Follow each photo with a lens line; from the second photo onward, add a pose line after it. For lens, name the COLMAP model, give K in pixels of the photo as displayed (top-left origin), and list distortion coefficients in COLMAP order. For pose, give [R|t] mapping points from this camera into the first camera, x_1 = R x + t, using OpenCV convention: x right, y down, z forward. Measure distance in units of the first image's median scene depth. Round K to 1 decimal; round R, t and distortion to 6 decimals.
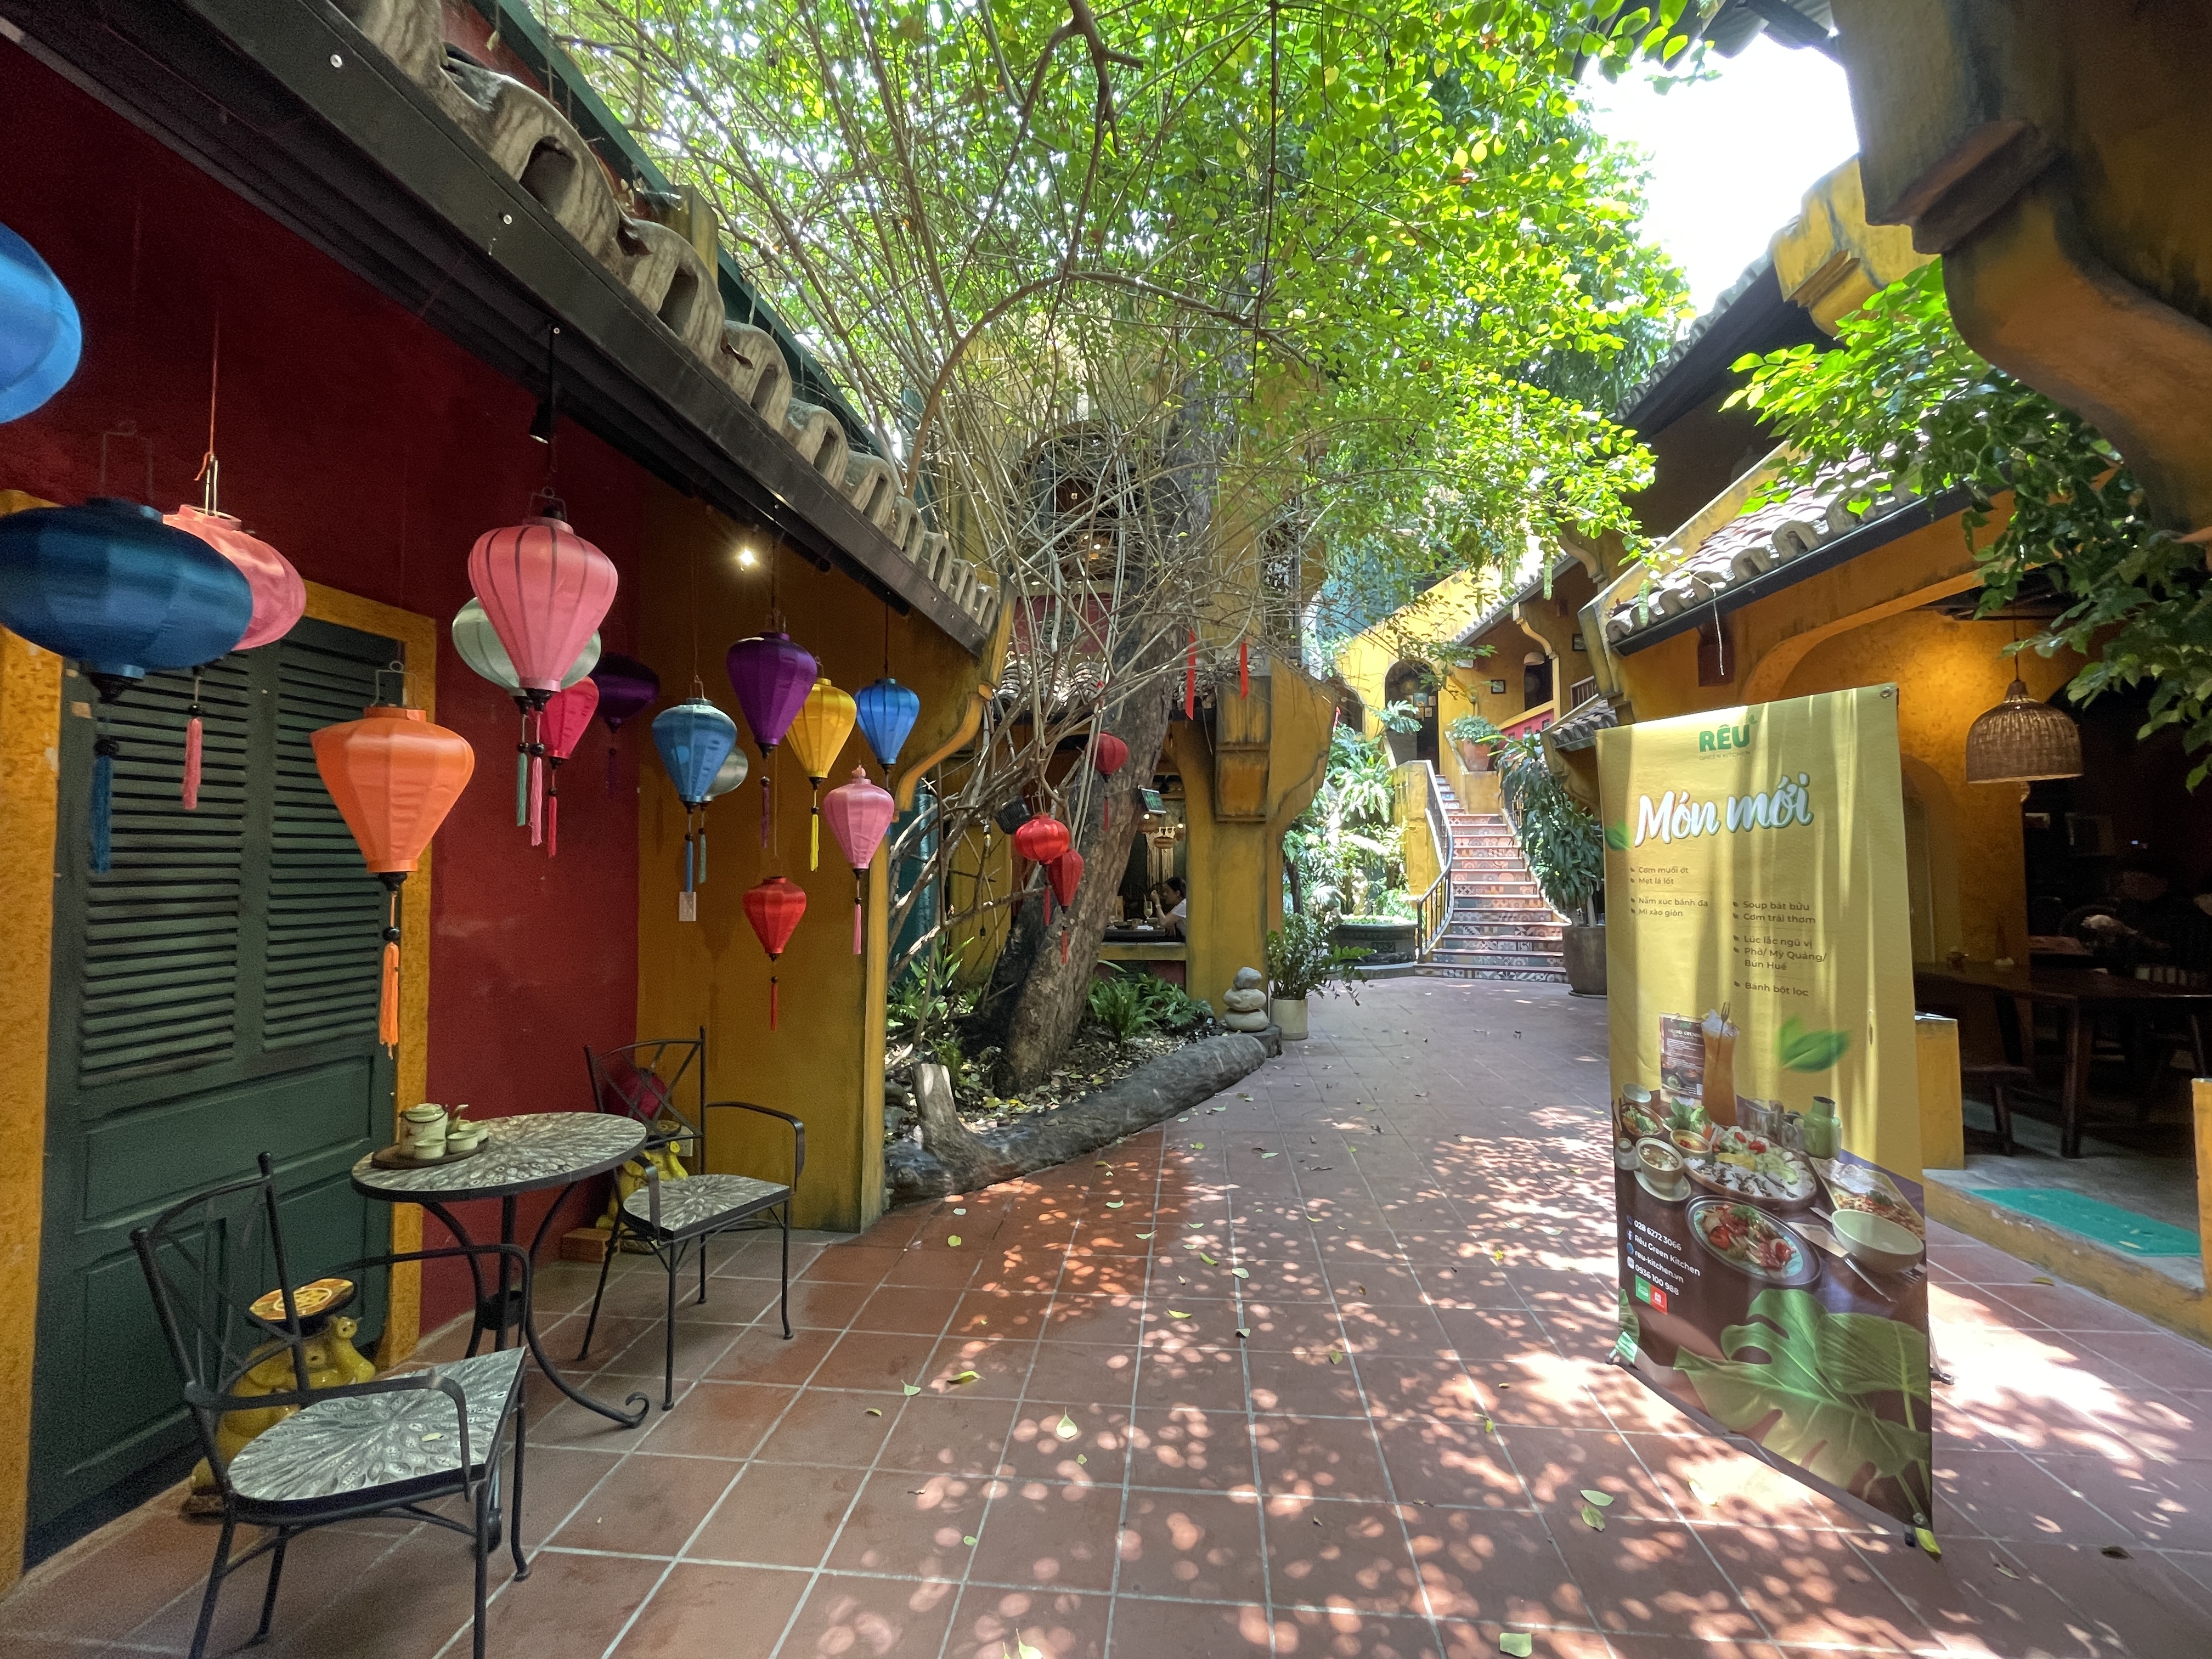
lens RADIAL K [[889.8, 0, 1106.1], [0, 889.8, 822.4], [0, 0, 1]] dist [0.001183, 0.000073]
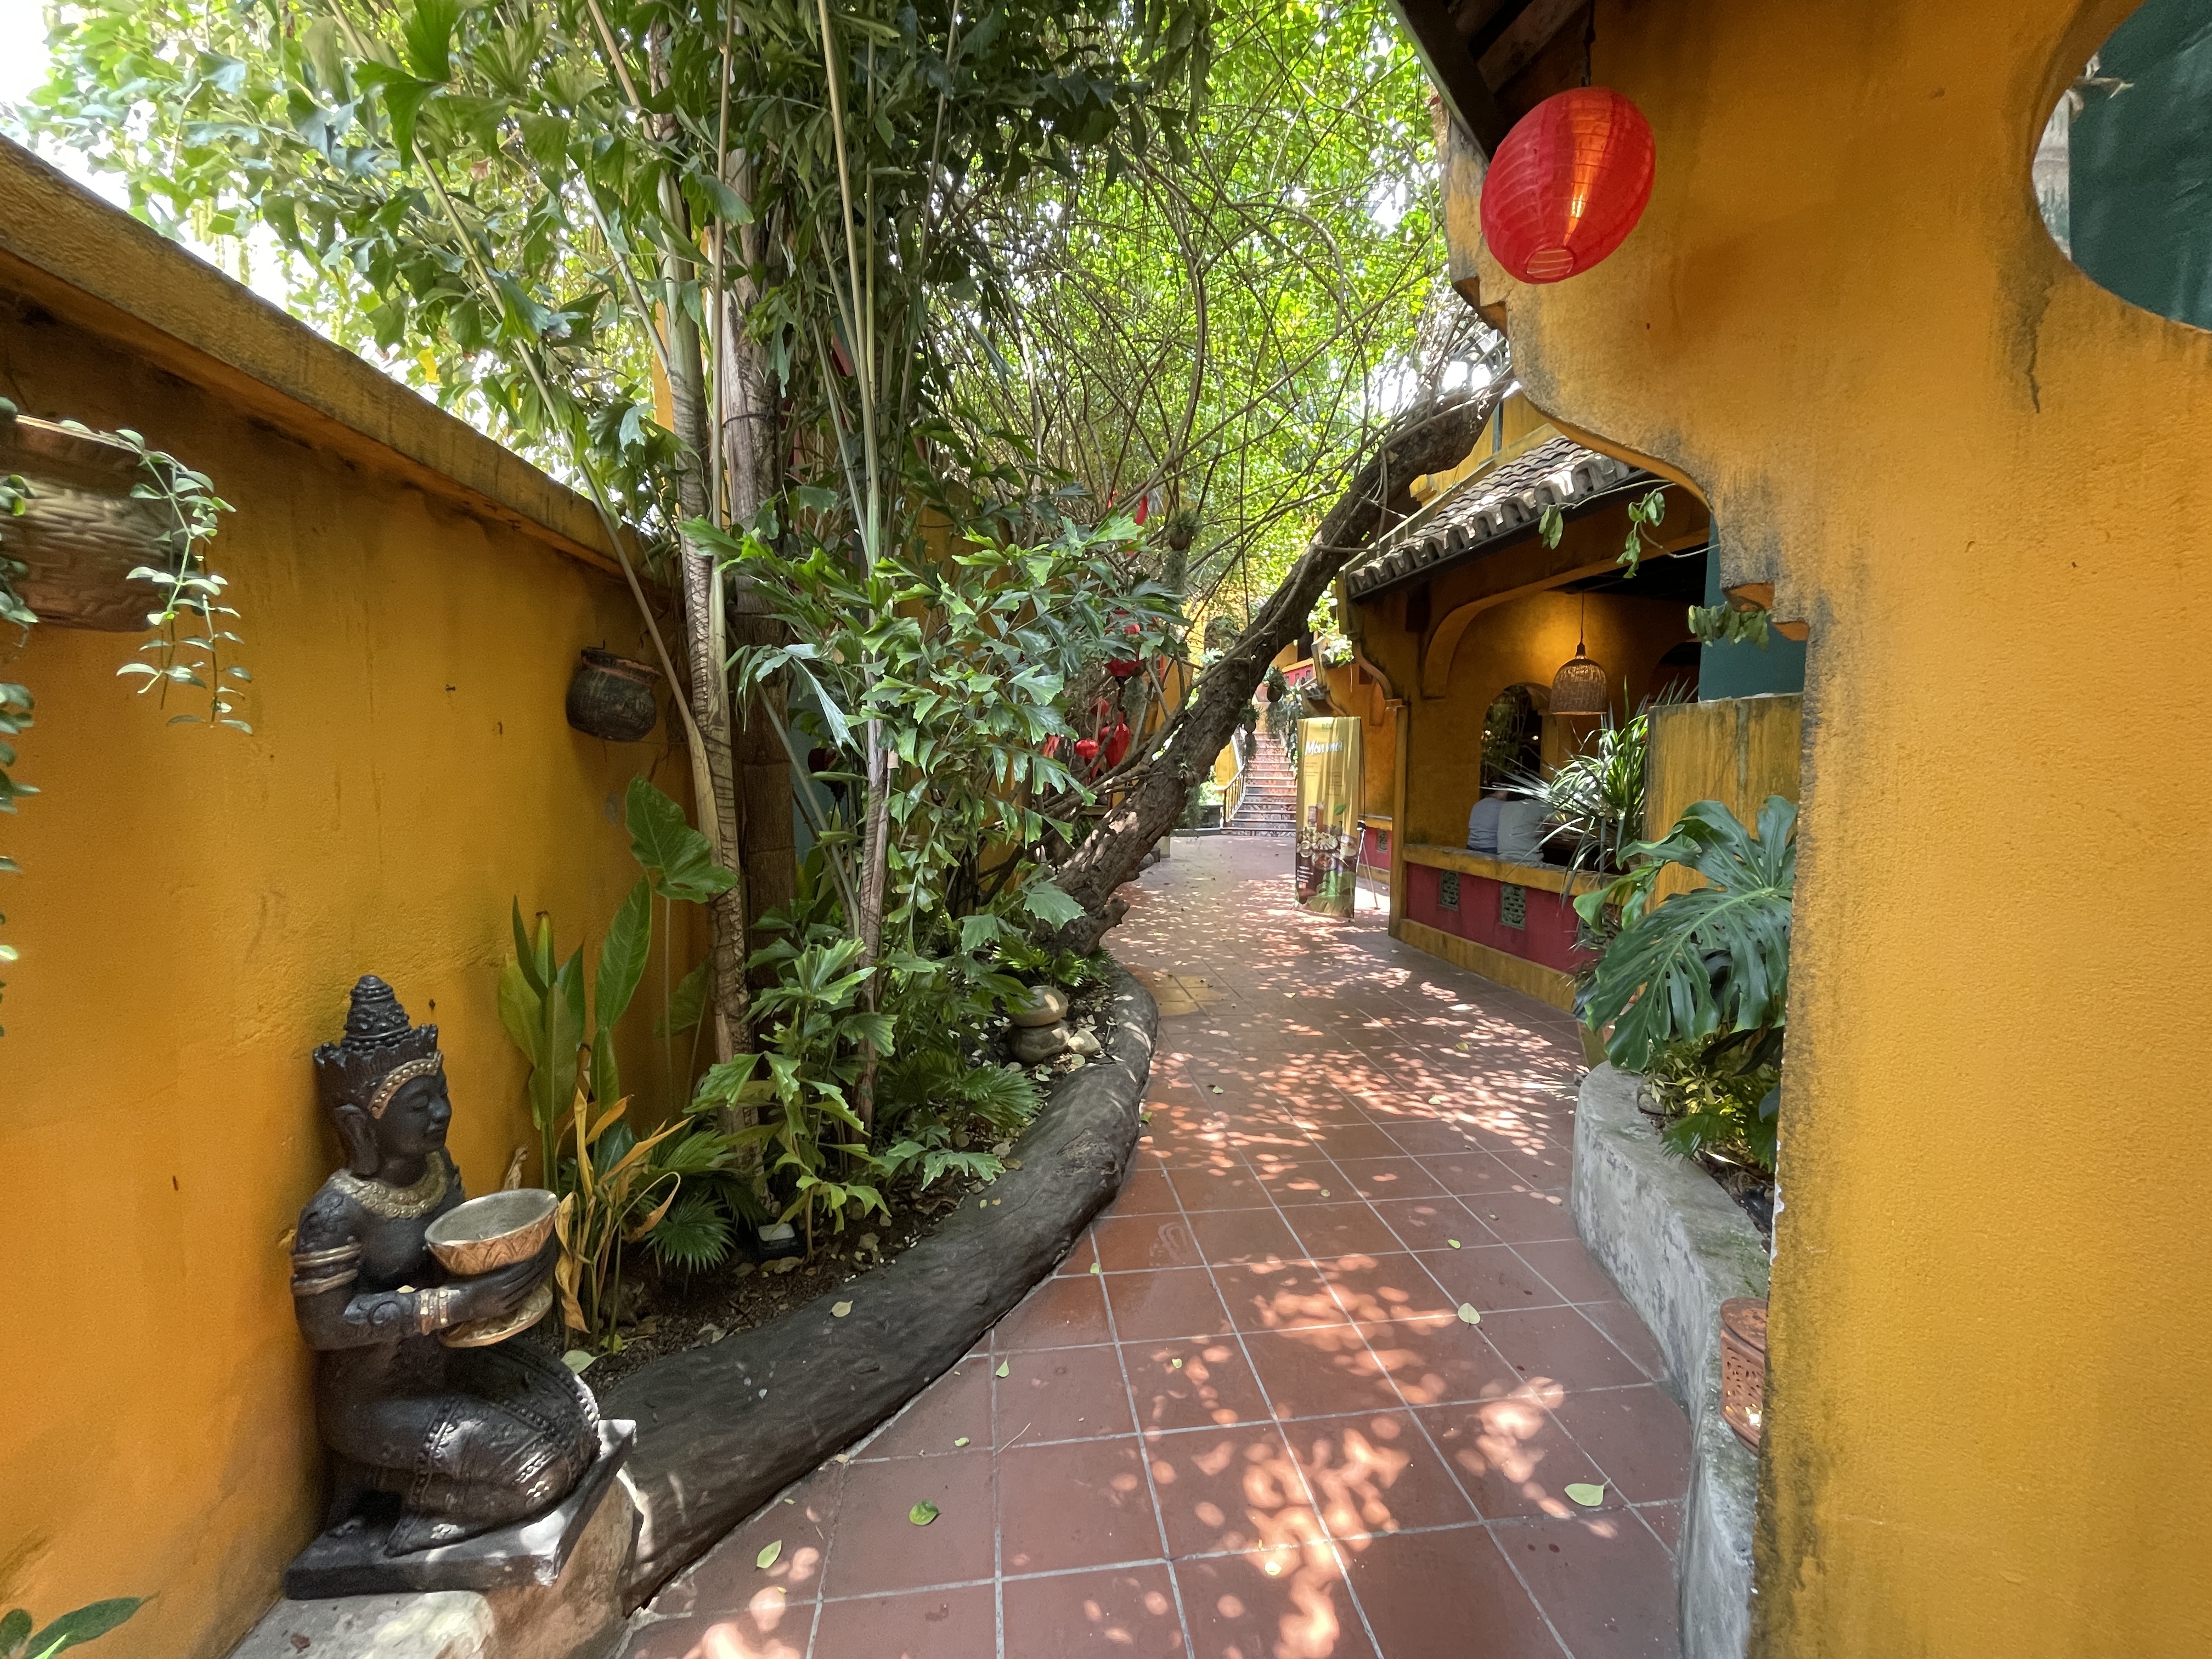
lens RADIAL K [[889.8, 0, 1102.8], [0, 889.8, 836.8], [0, 0, 1]] dist [0.001183, 0.000073]
pose [[0.975633, -0.028019, 0.217612, -0.945064], [0.001302, 0.992535, 0.121957, -0.088888], [-0.219405, -0.118702, 0.968386, -2.274459]]
